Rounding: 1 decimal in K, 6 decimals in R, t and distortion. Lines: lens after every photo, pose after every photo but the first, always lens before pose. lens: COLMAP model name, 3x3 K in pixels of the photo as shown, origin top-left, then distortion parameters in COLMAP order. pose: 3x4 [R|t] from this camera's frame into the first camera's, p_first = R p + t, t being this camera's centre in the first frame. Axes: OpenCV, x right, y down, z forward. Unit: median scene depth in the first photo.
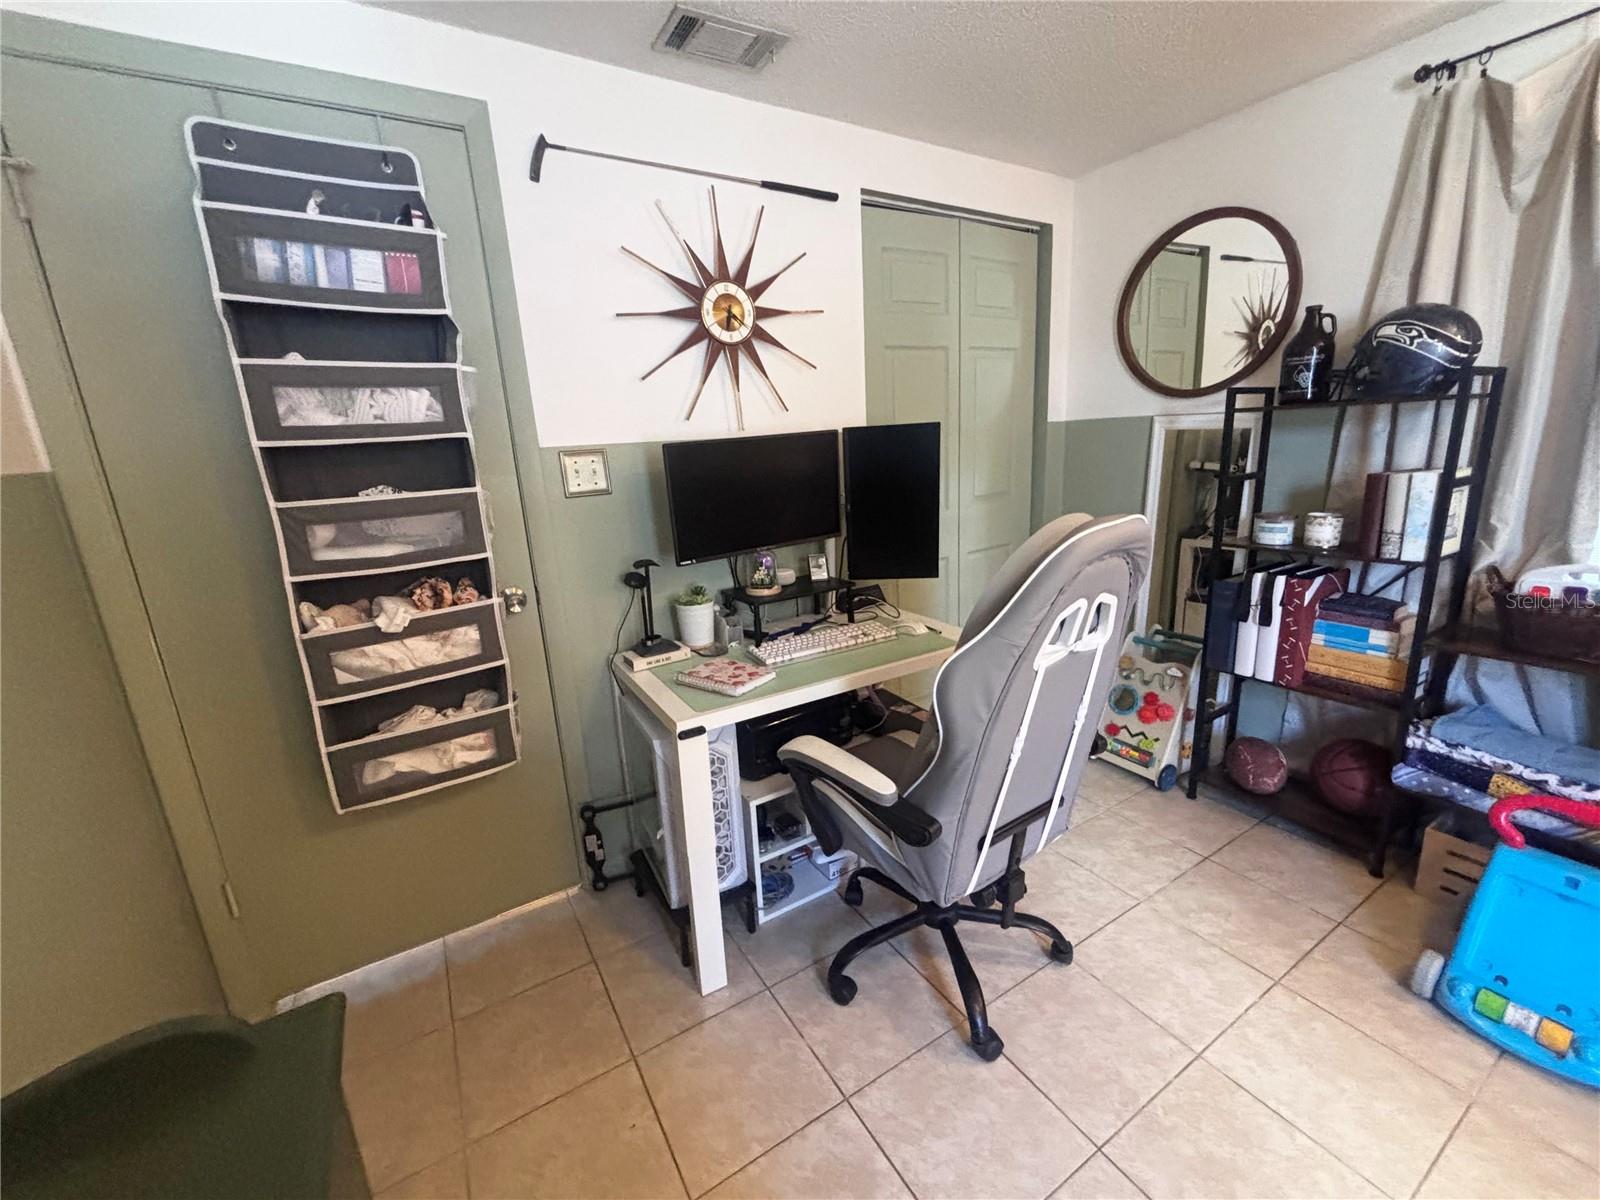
lens RADIAL K [[659.9, 0, 800.1], [0, 659.9, 598.1], [0, 0, 1]] dist [0.007495, 0.000710]
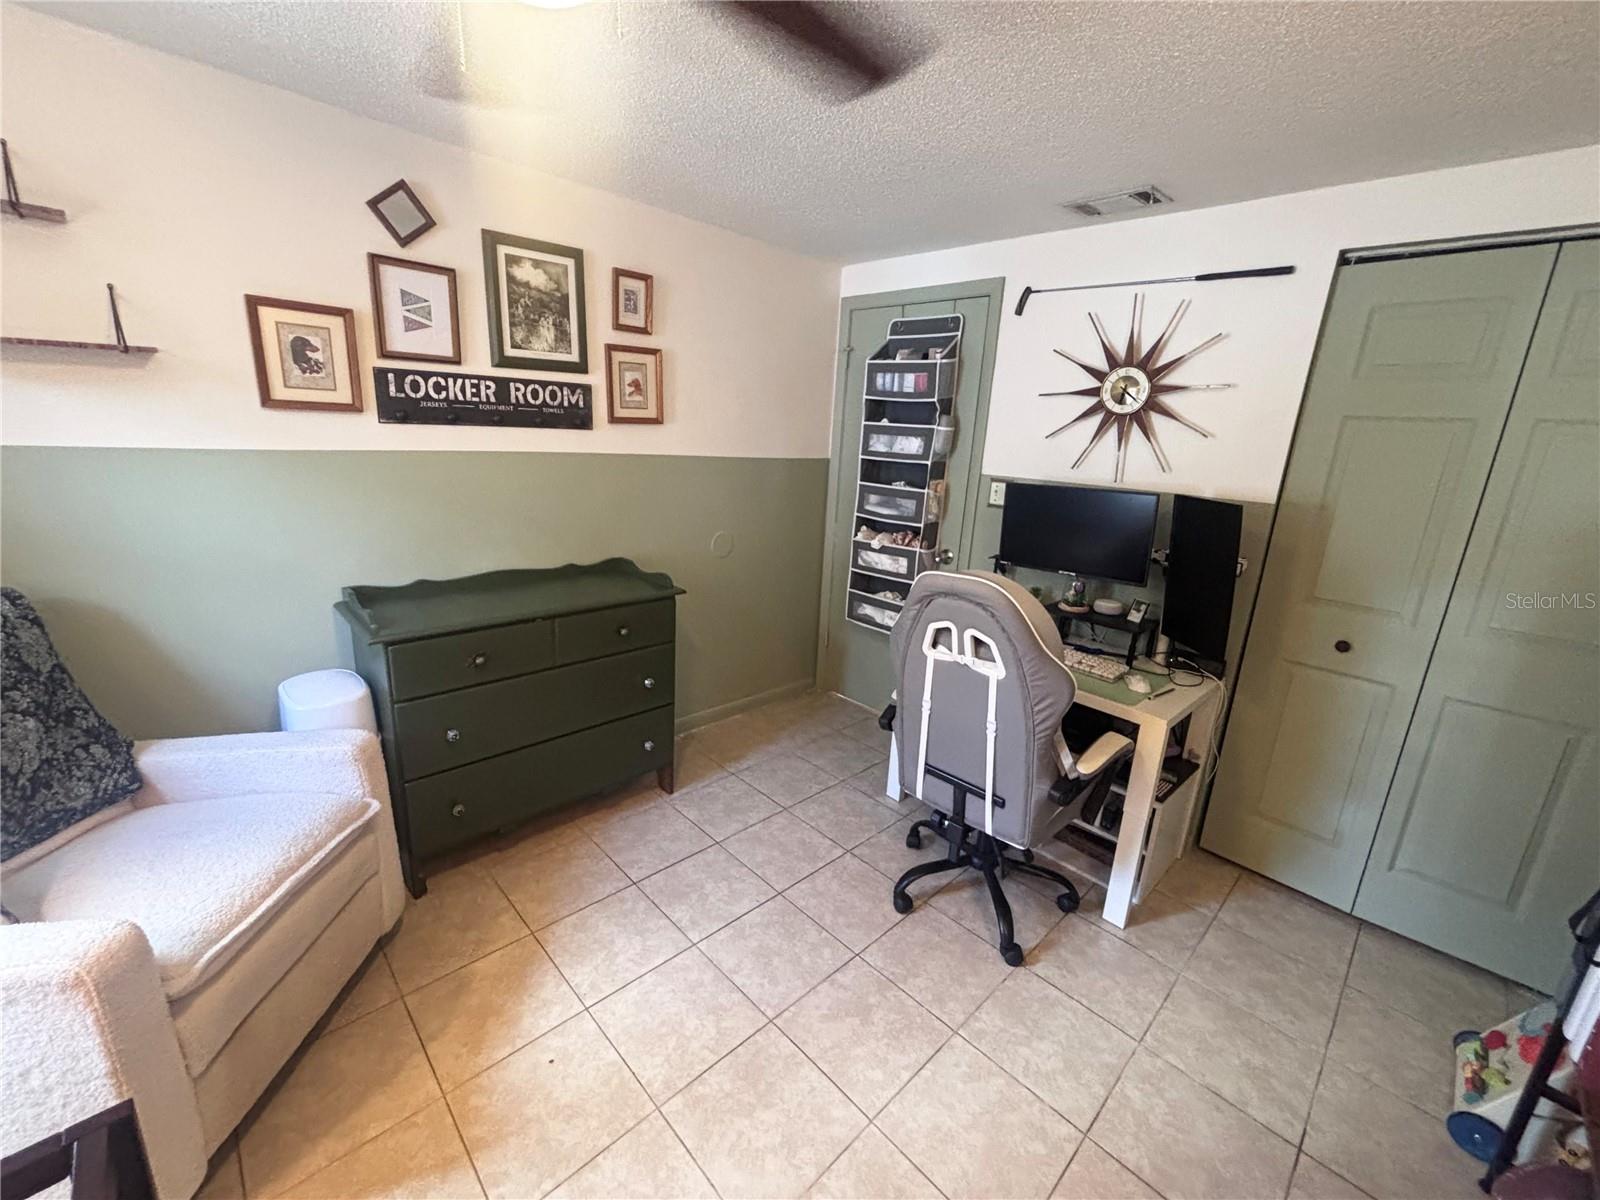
lens RADIAL K [[659.9, 0, 800.1], [0, 659.9, 598.1], [0, 0, 1]] dist [0.007495, 0.000710]
pose [[0.211080, 0.318072, -0.924270, 1.255131], [-0.290952, 0.923159, 0.251244, -0.245328], [0.933162, 0.215885, 0.287404, 0.180330]]
